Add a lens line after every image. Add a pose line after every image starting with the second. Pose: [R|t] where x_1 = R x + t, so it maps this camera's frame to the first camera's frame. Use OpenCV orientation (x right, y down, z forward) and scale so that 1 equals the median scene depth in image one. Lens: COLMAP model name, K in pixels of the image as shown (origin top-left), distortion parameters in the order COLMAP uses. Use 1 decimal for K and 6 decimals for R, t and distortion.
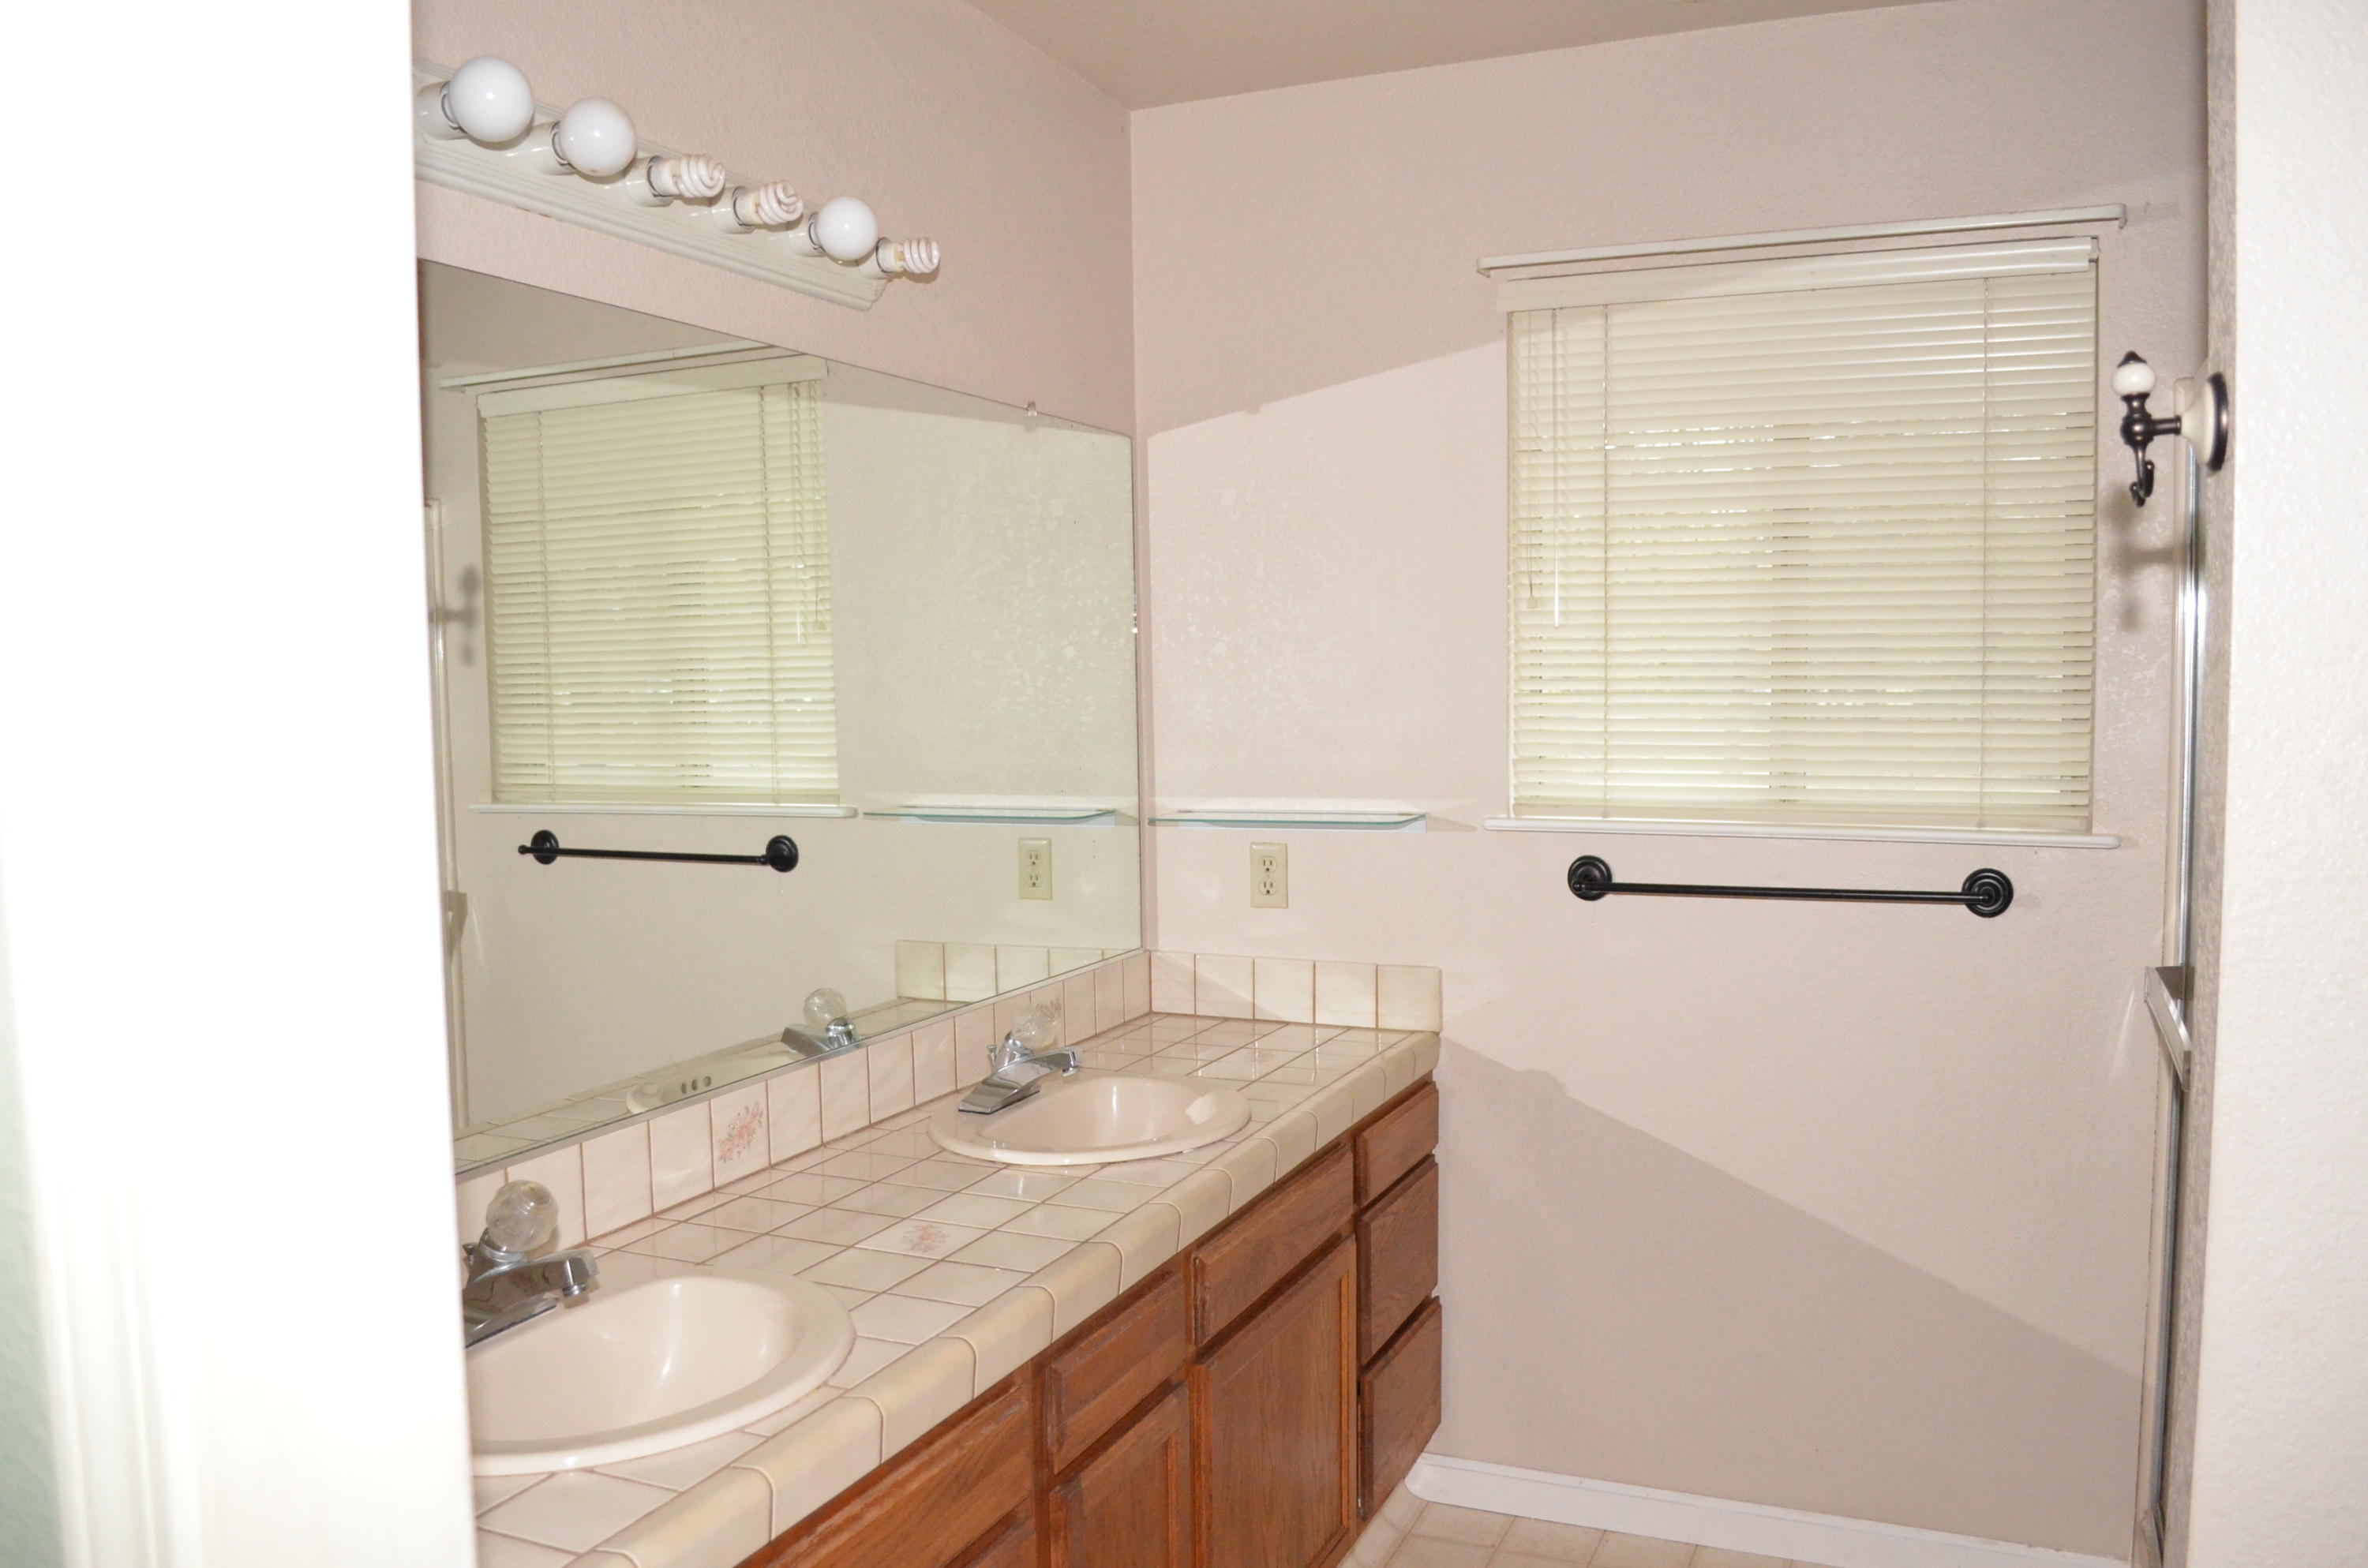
lens RADIAL K [[1896.6, 0, 1190.7], [0, 1896.6, 779.9], [0, 0, 1]] dist [-0.076235, 0.000081]
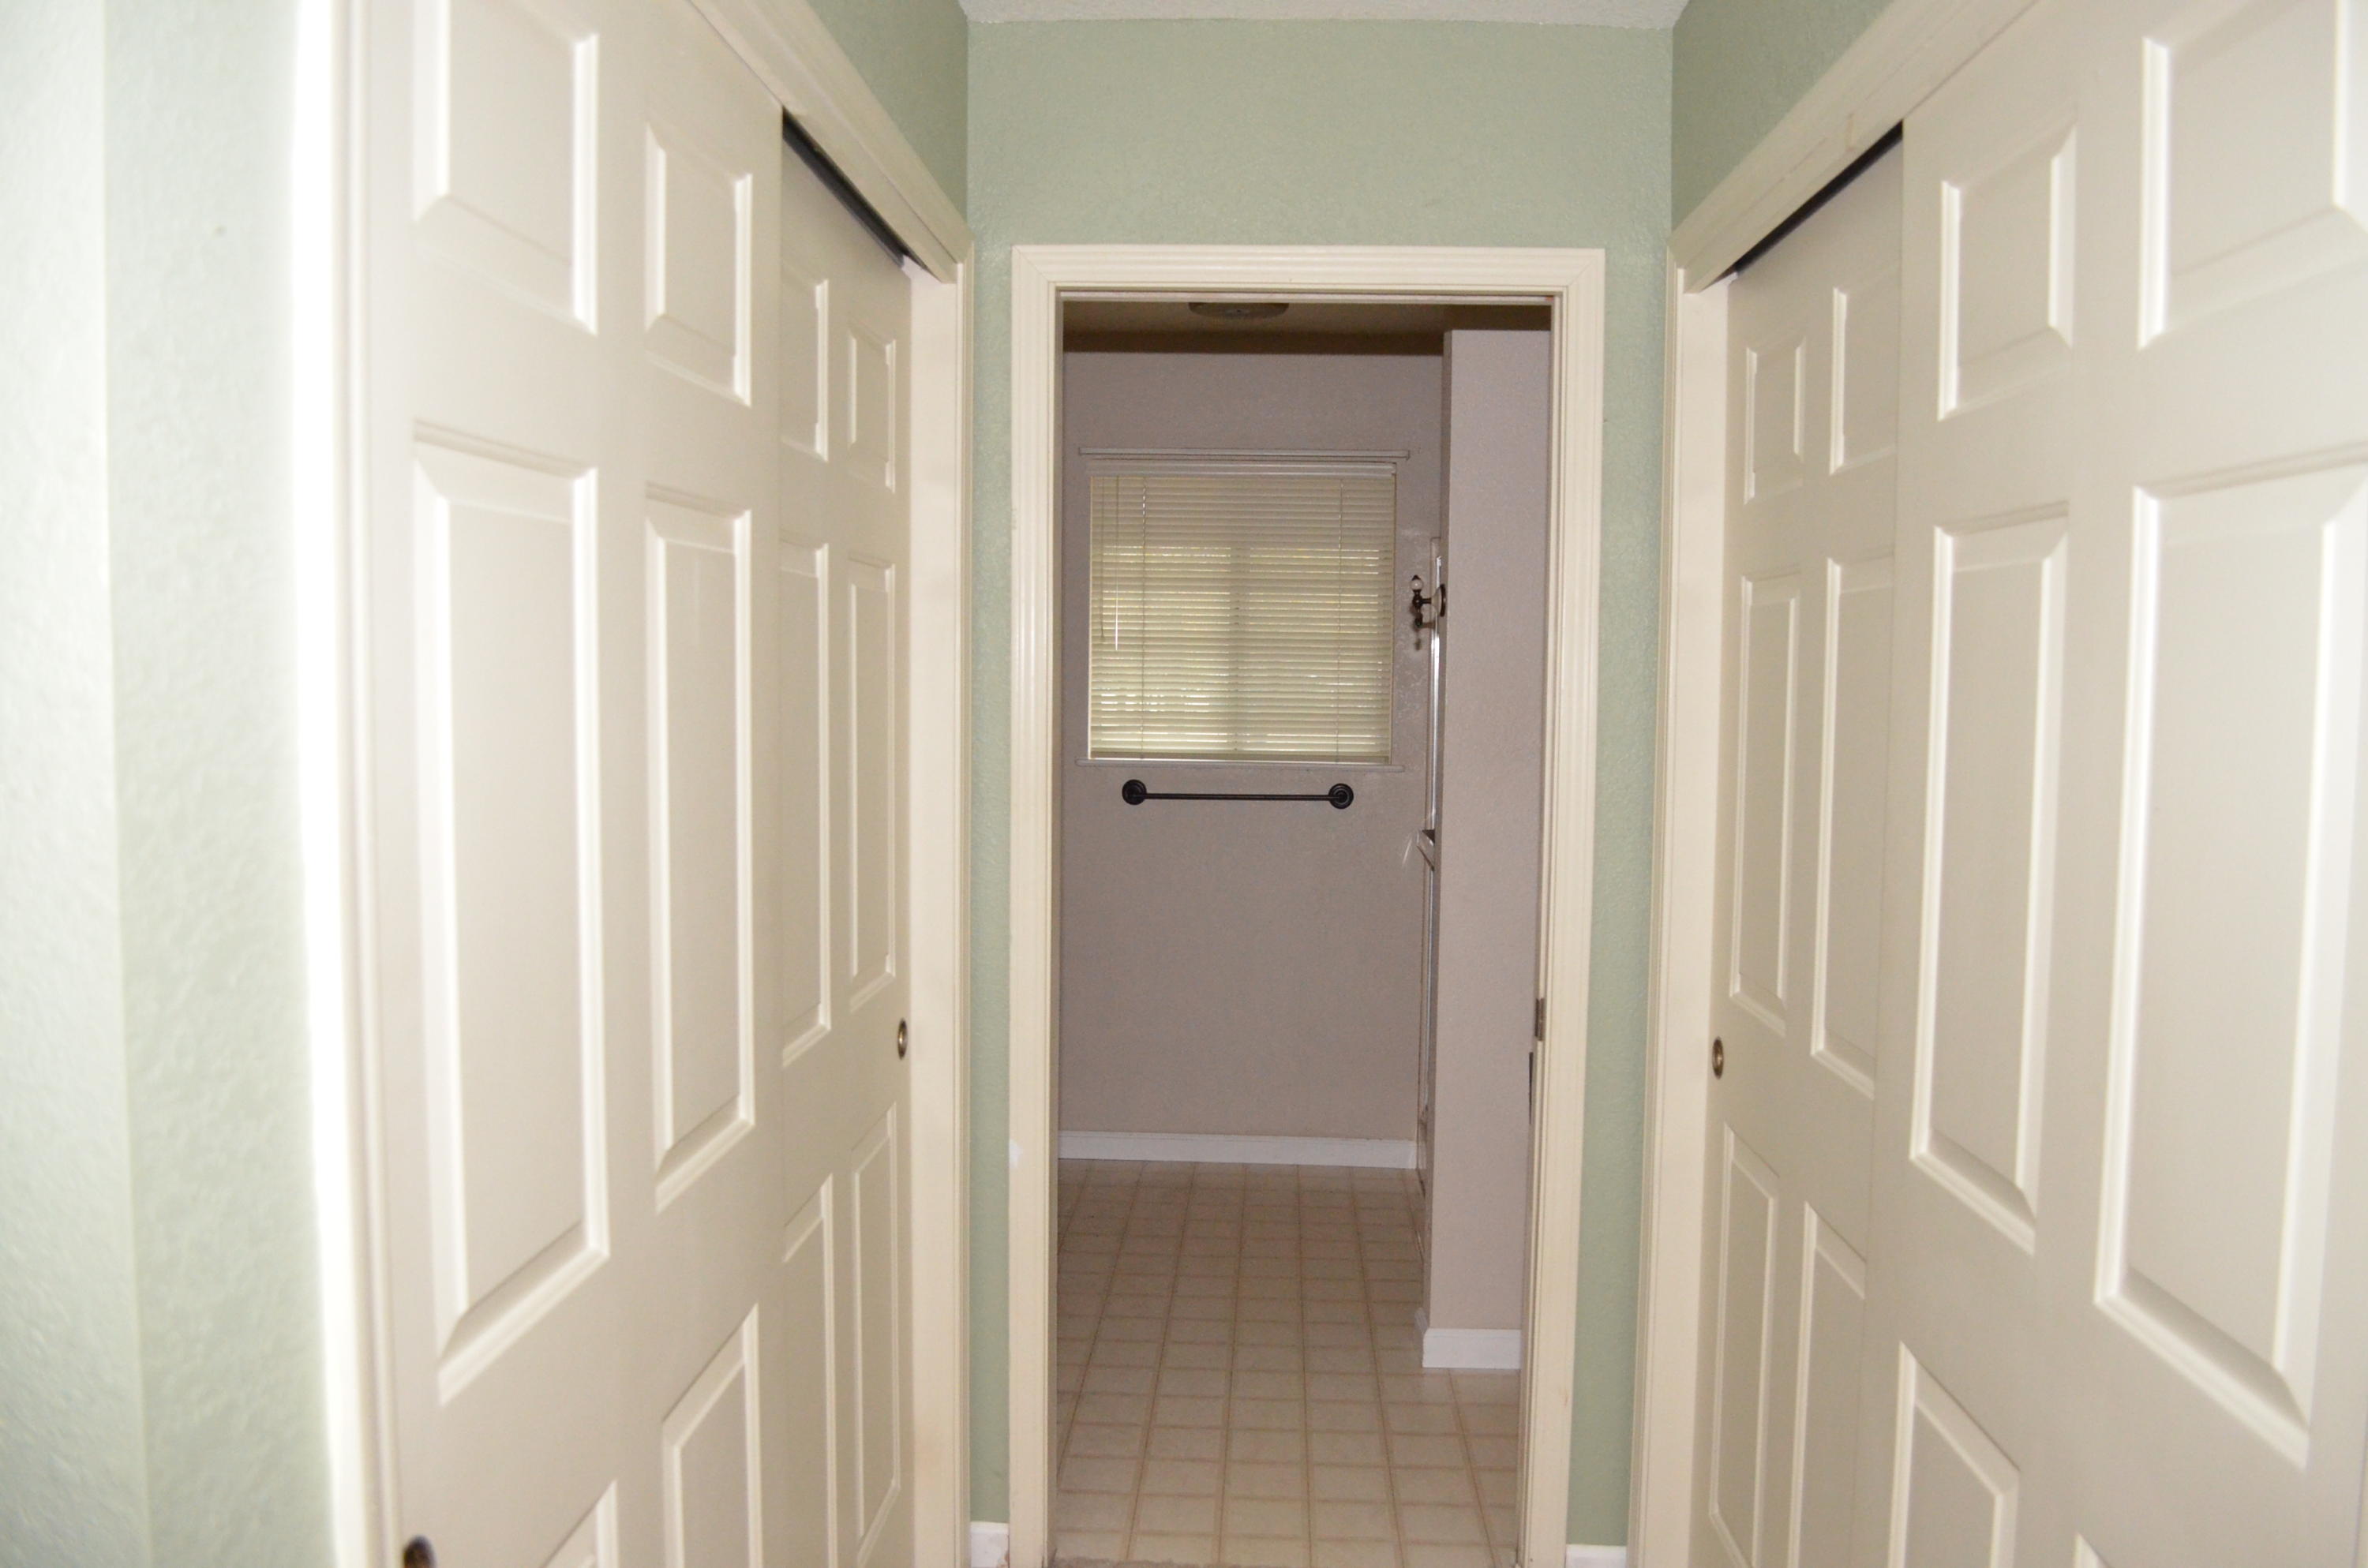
lens RADIAL K [[1896.6, 0, 1181.9], [0, 1896.6, 789.0], [0, 0, 1]] dist [-0.076235, 0.000081]
pose [[0.937635, -0.001640, 0.347618, -0.440987], [-0.000057, 0.999988, 0.004870, 0.047348], [-0.347622, -0.004586, 0.937624, -0.842031]]
